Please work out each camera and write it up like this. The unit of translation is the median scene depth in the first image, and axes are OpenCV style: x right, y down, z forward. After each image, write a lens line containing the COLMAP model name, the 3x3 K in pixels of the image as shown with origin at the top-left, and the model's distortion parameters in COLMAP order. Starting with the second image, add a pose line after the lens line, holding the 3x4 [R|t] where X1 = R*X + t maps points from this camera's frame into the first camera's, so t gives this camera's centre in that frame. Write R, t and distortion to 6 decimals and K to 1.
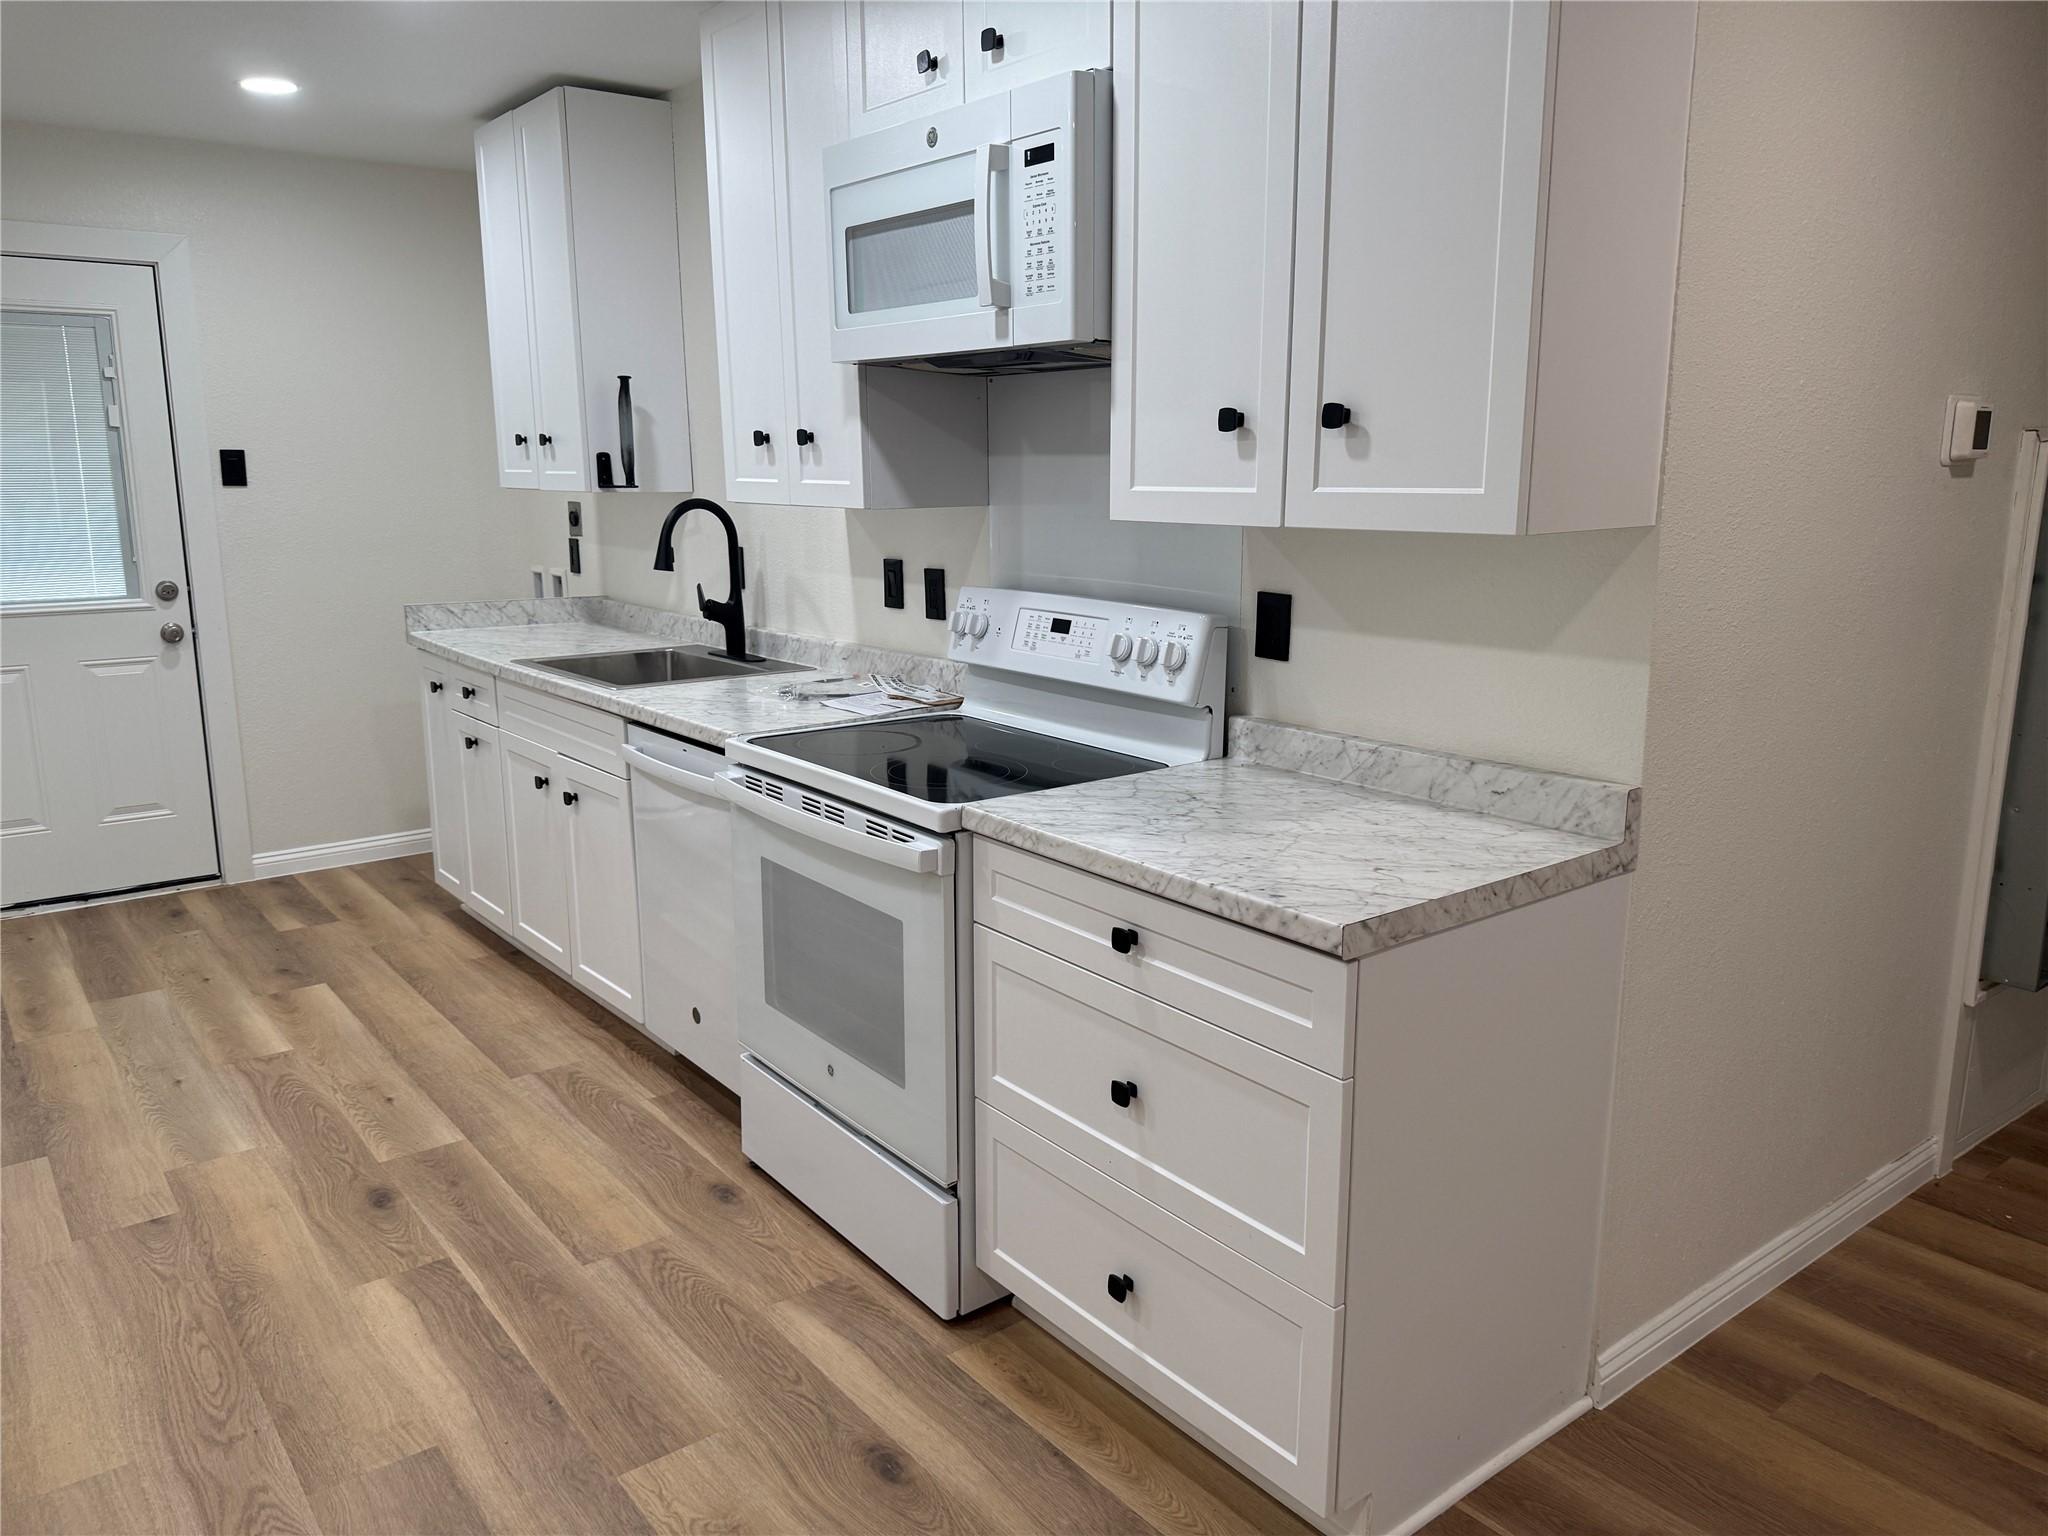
lens RADIAL K [[1480.1, 0, 1024.0], [0, 1480.1, 768.0], [0, 0, 1]] dist [0.001584, -0.003409]
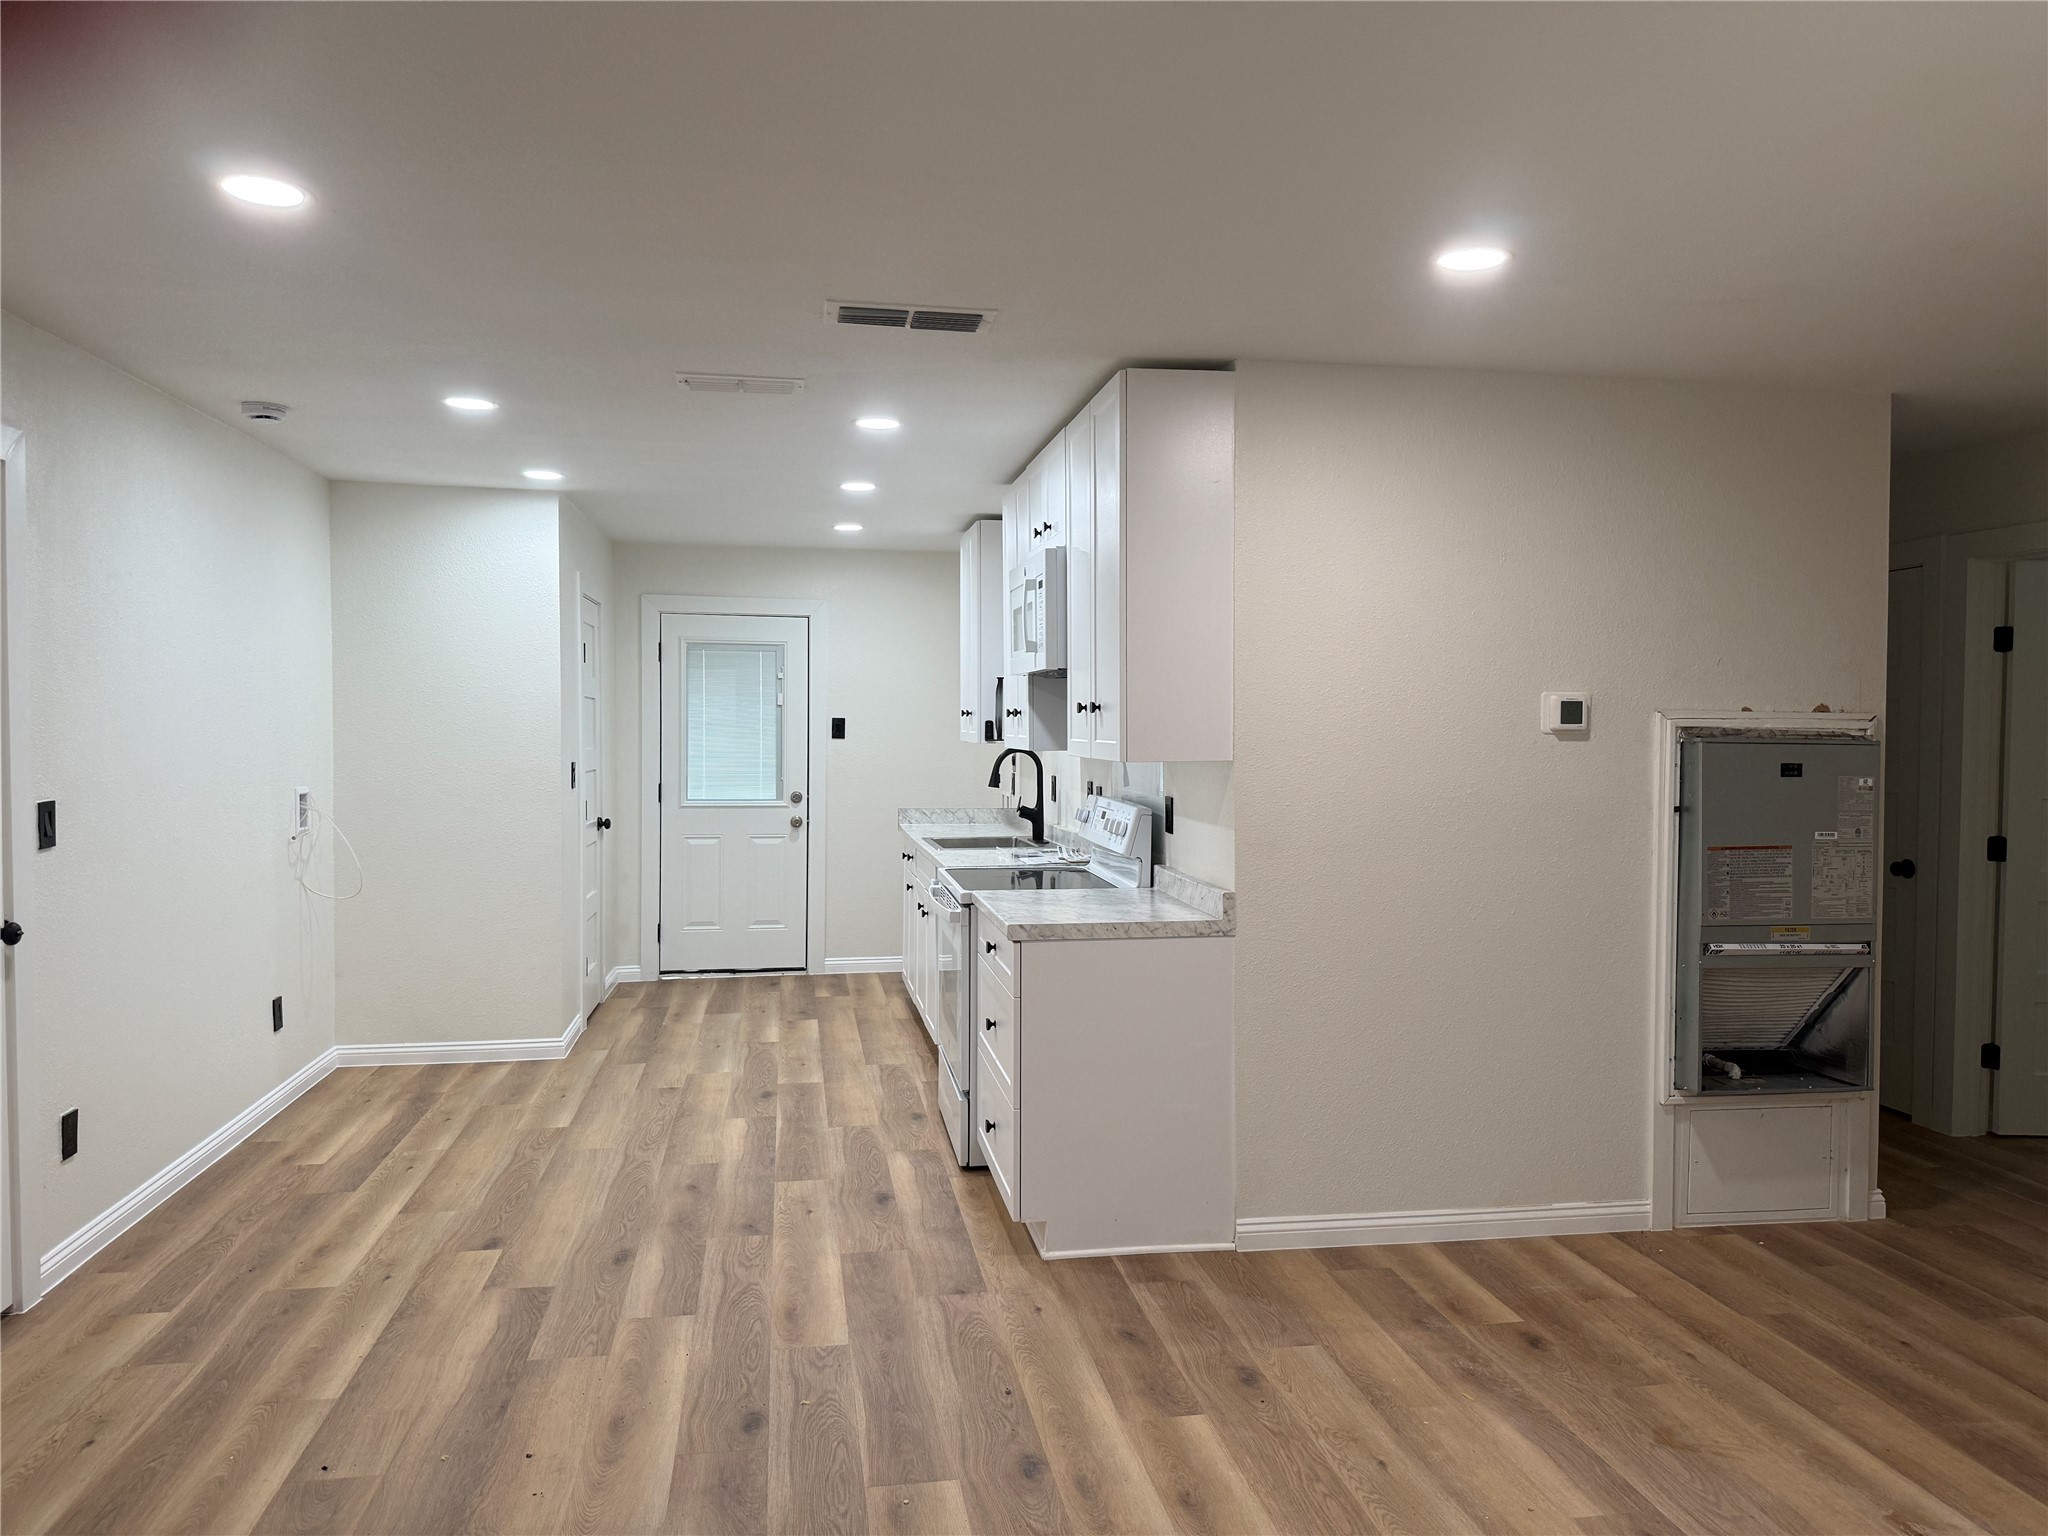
lens RADIAL K [[1438.6, 0, 1024.0], [0, 1438.6, 768.0], [0, 0, 1]] dist [0.098803, -0.002970]
pose [[0.879090, 0.020259, -0.476225, 0.789218], [-0.102739, 0.983666, -0.147805, 0.118393], [0.465452, 0.178861, 0.866812, -0.594112]]
